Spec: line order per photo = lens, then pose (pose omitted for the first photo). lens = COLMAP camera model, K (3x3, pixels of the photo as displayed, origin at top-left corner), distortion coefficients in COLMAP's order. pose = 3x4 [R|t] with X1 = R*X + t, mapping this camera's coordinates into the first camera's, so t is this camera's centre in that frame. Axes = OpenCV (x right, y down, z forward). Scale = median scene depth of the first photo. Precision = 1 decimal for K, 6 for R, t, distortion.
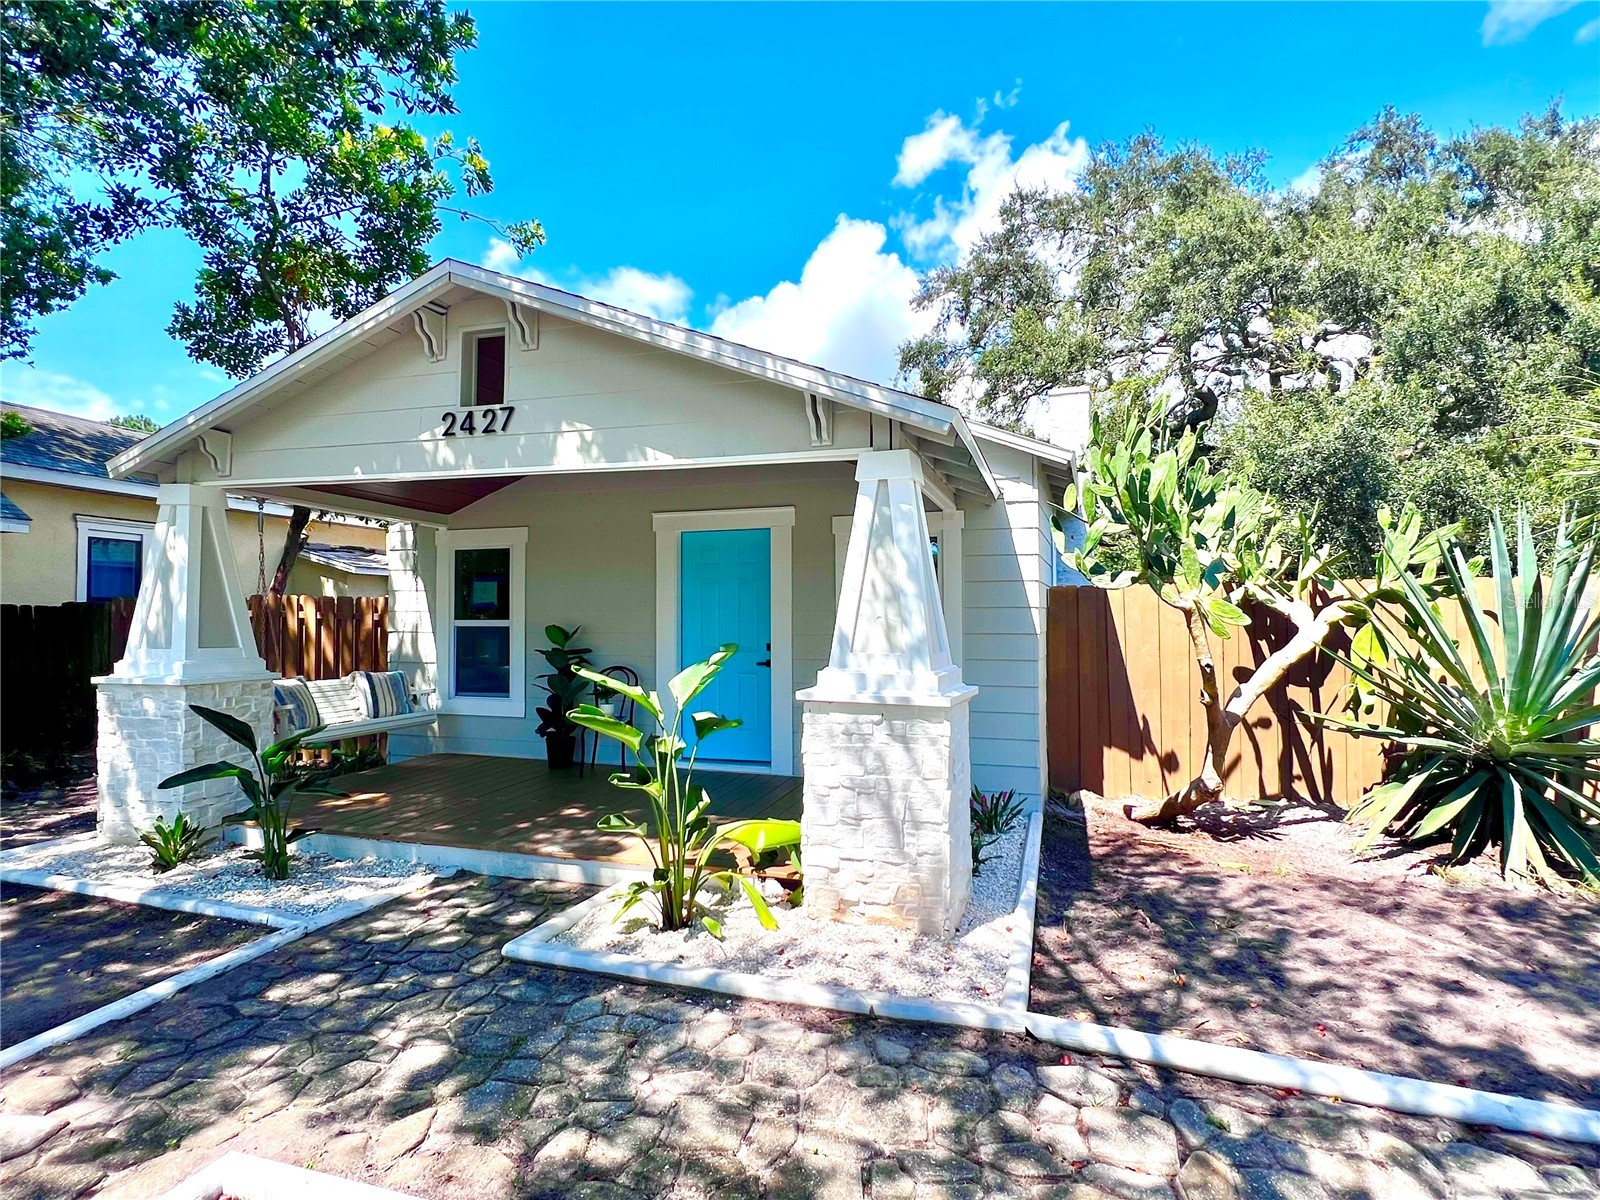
lens RADIAL K [[825.3, 0, 800.1], [0, 825.3, 593.1], [0, 0, 1]] dist [-0.001717, 0.001224]
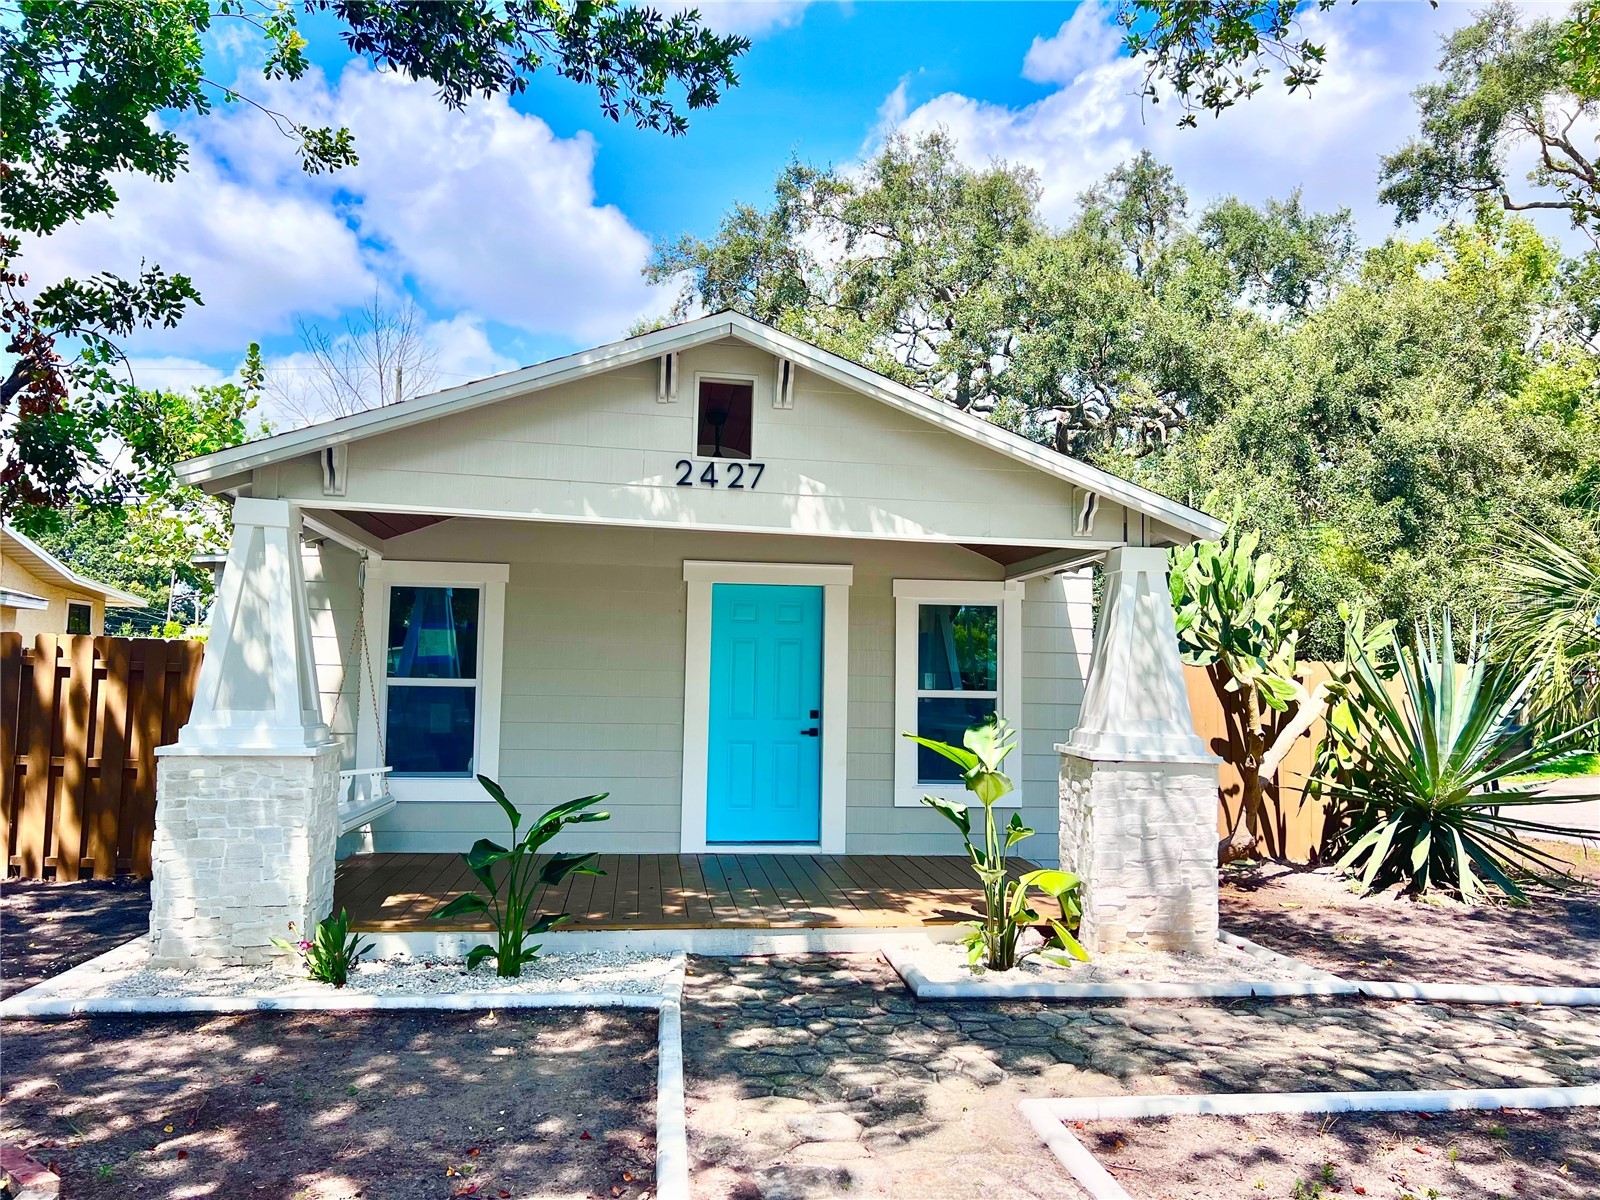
lens RADIAL K [[1195.4, 0, 808.9], [0, 1195.4, 603.1], [0, 0, 1]] dist [0.031251, -0.000951]
pose [[0.905987, 0.050665, 0.420262, -0.656051], [-0.035570, 0.998412, -0.043684, -0.001118], [-0.421808, 0.024628, 0.906351, -0.225065]]
